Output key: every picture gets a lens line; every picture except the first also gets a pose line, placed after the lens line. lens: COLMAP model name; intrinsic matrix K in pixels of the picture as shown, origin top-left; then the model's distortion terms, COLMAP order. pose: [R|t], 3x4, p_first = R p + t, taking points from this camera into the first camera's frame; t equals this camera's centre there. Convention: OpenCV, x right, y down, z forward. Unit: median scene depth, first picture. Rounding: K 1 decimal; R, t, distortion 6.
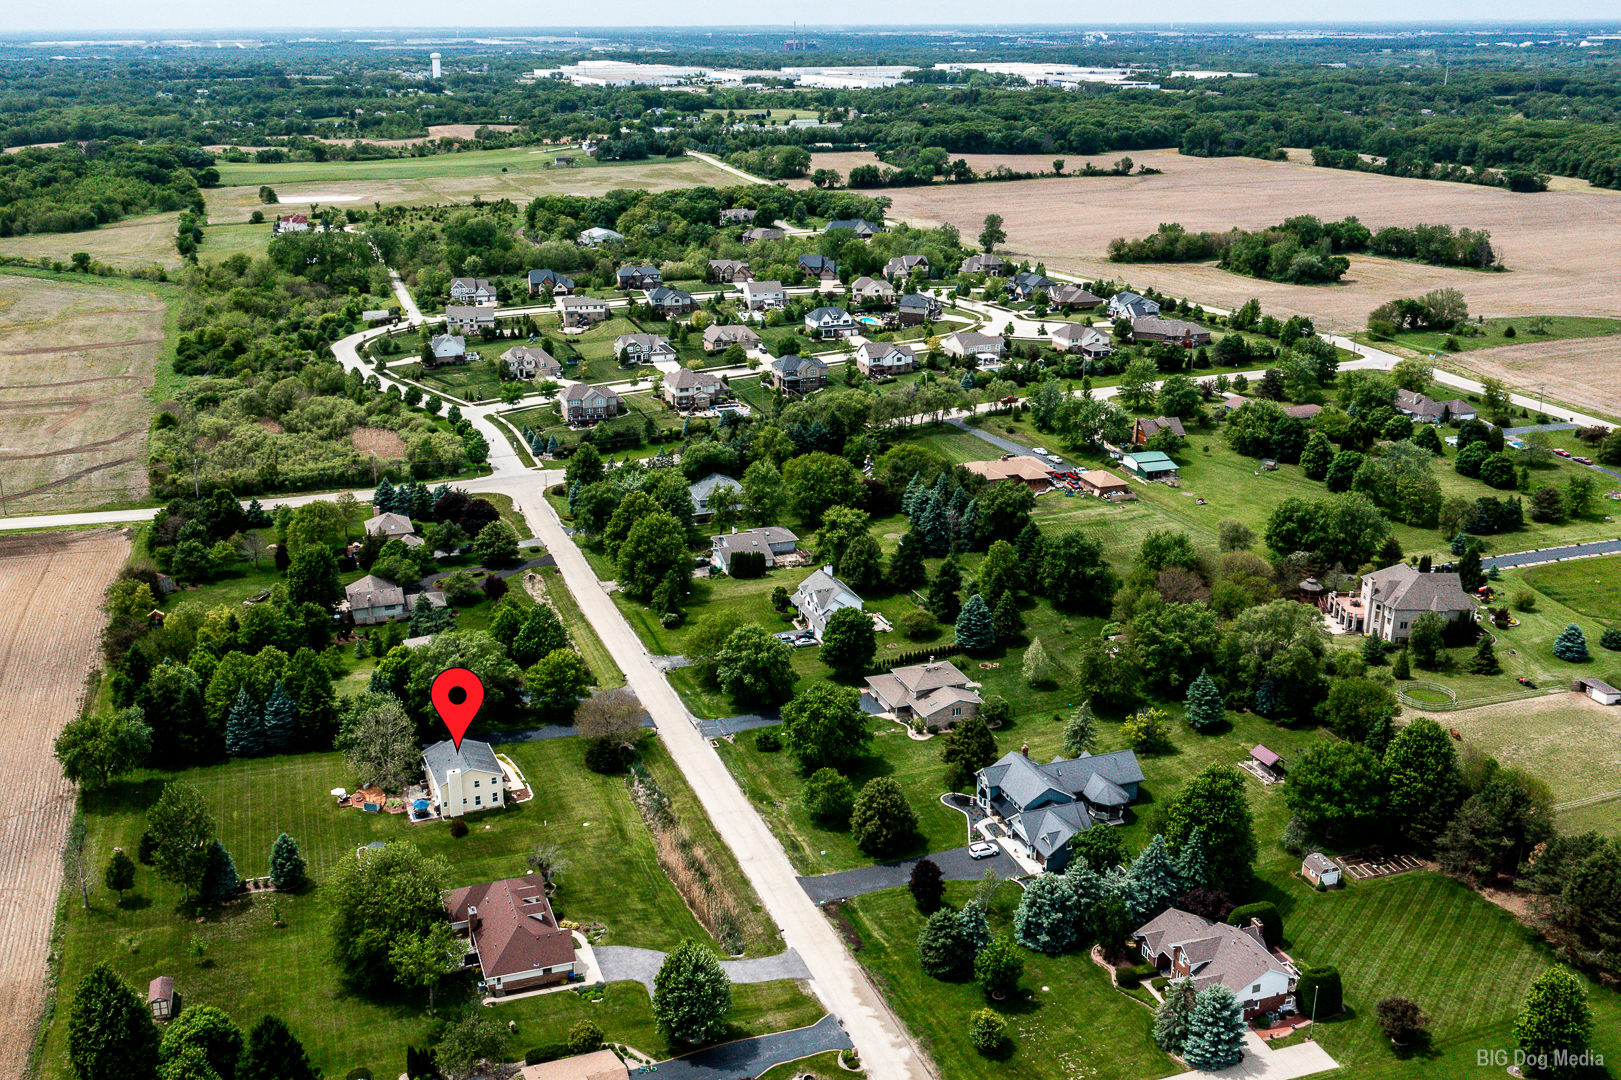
lens RADIAL K [[1437.6, 0, 749.4], [0, 1437.6, 537.8], [0, 0, 1]] dist [-0.000866, 0.002770]
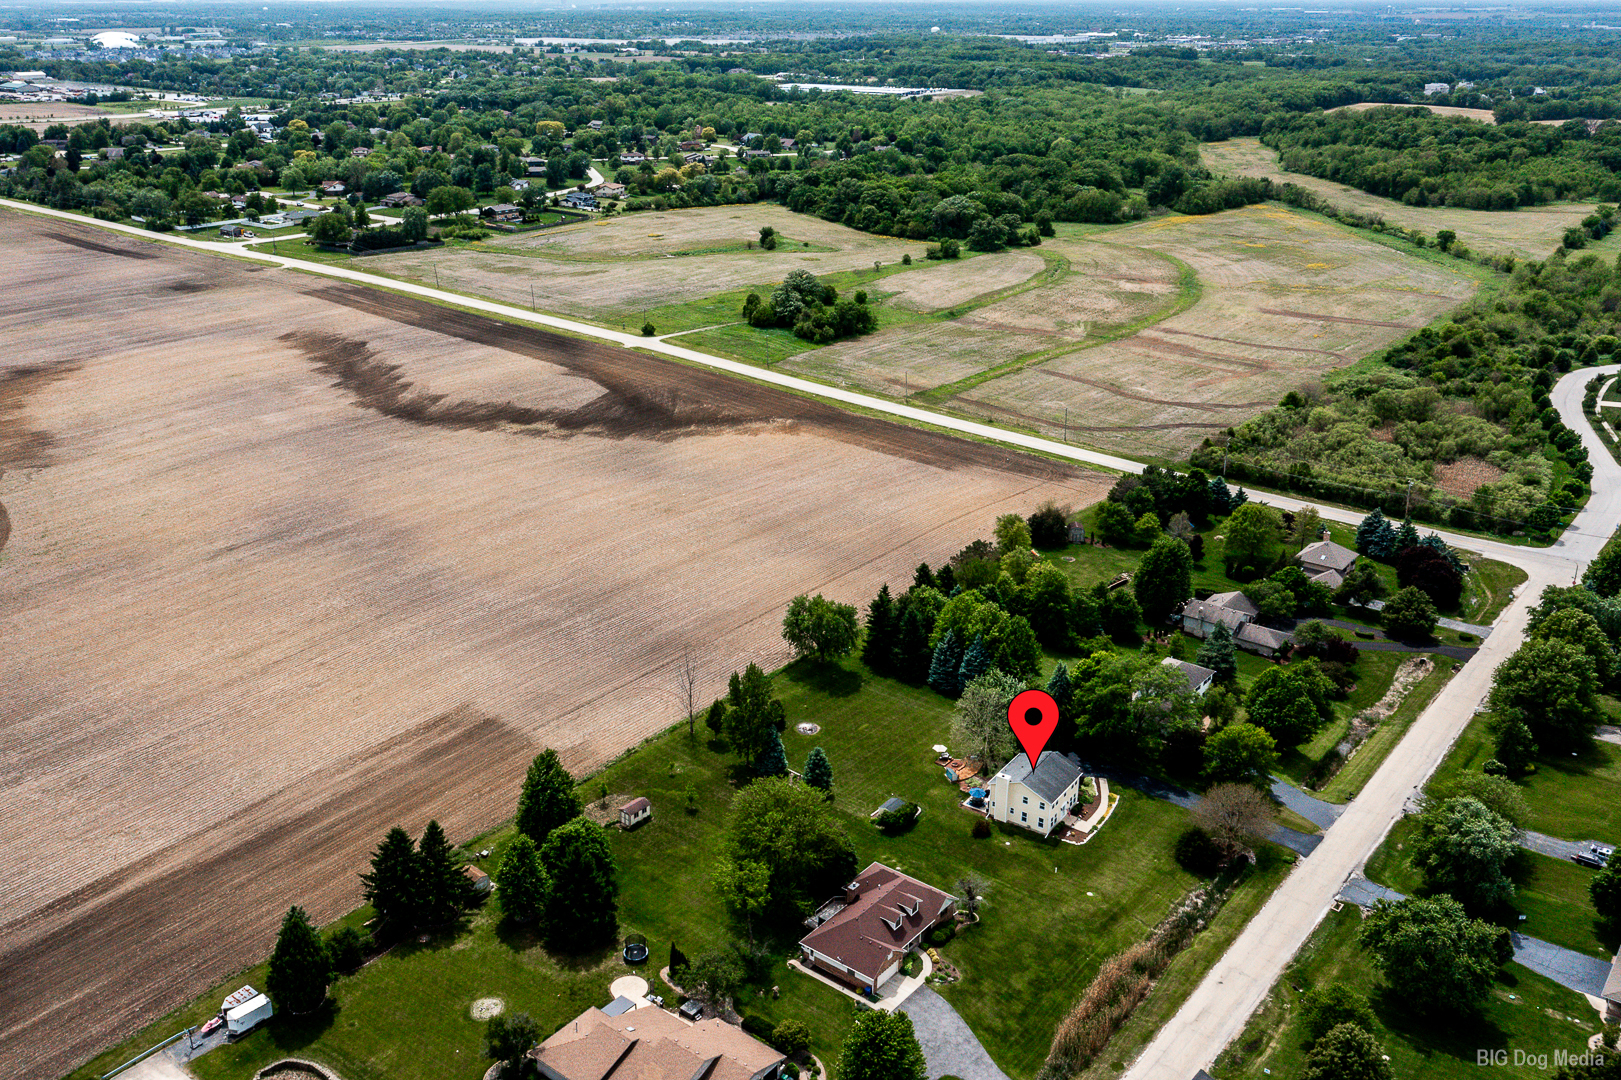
lens RADIAL K [[1437.6, 0, 749.4], [0, 1437.6, 537.8], [0, 0, 1]] dist [-0.000866, 0.002770]
pose [[0.538287, 0.306582, -0.785019, 0.403808], [-0.291301, 0.941755, 0.168049, -0.099353], [0.790816, 0.138218, 0.596243, 0.253162]]
